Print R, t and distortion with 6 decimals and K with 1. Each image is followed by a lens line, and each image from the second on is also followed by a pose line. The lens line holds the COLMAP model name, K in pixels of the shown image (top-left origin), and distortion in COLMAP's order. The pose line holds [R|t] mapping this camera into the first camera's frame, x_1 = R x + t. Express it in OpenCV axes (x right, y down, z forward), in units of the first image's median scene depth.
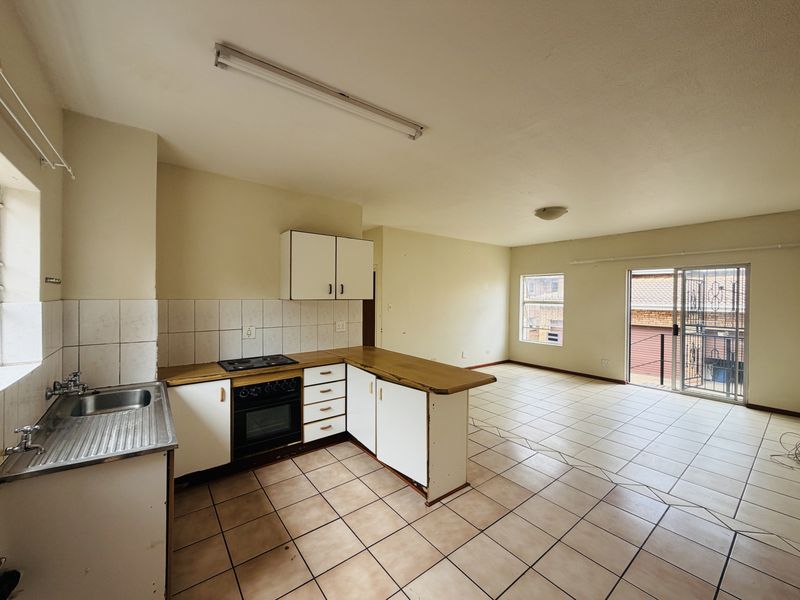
lens RADIAL K [[320.2, 0, 396.7], [0, 320.2, 299.4], [0, 0, 1]] dist [-0.001923, 0.000377]
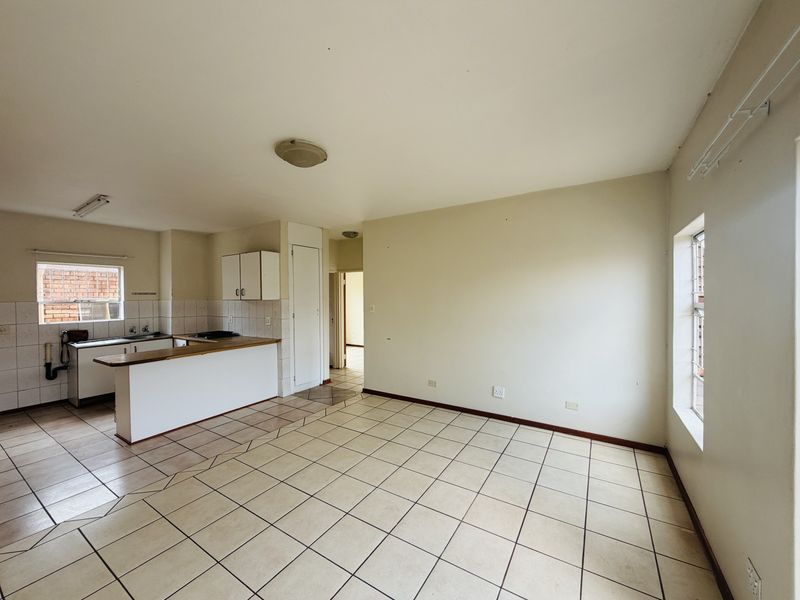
lens RADIAL K [[320.2, 0, 396.2], [0, 320.2, 299.1], [0, 0, 1]] dist [-0.001923, 0.000377]
pose [[0.335105, -0.002282, -0.942178, 1.597840], [0.001230, 0.999997, -0.001985, 0.000920], [0.942180, -0.000494, 0.335107, 1.407584]]
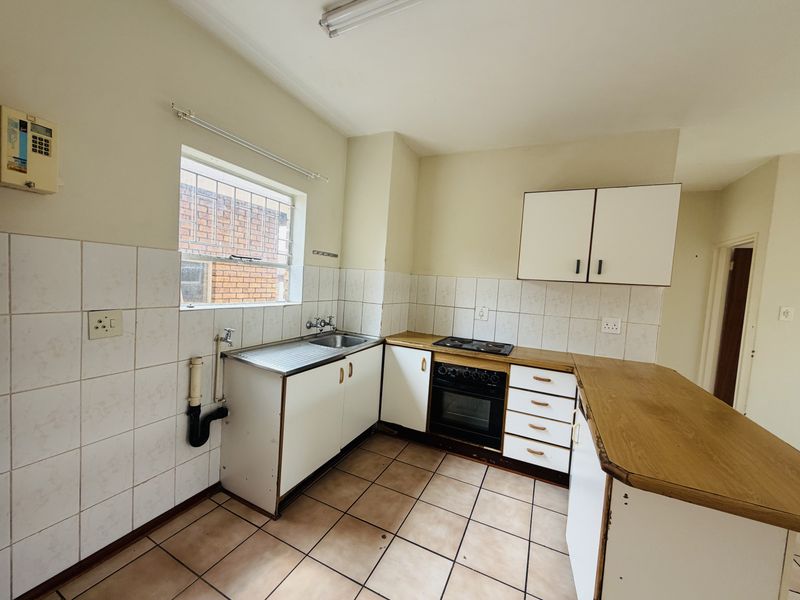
lens RADIAL K [[320.2, 0, 397.5], [0, 320.2, 299.4], [0, 0, 1]] dist [-0.001923, 0.000377]
pose [[0.445219, 0.071696, -0.892547, 0.291543], [-0.069666, 0.996541, 0.045299, 0.041469], [0.892708, 0.042012, 0.448674, 0.400763]]
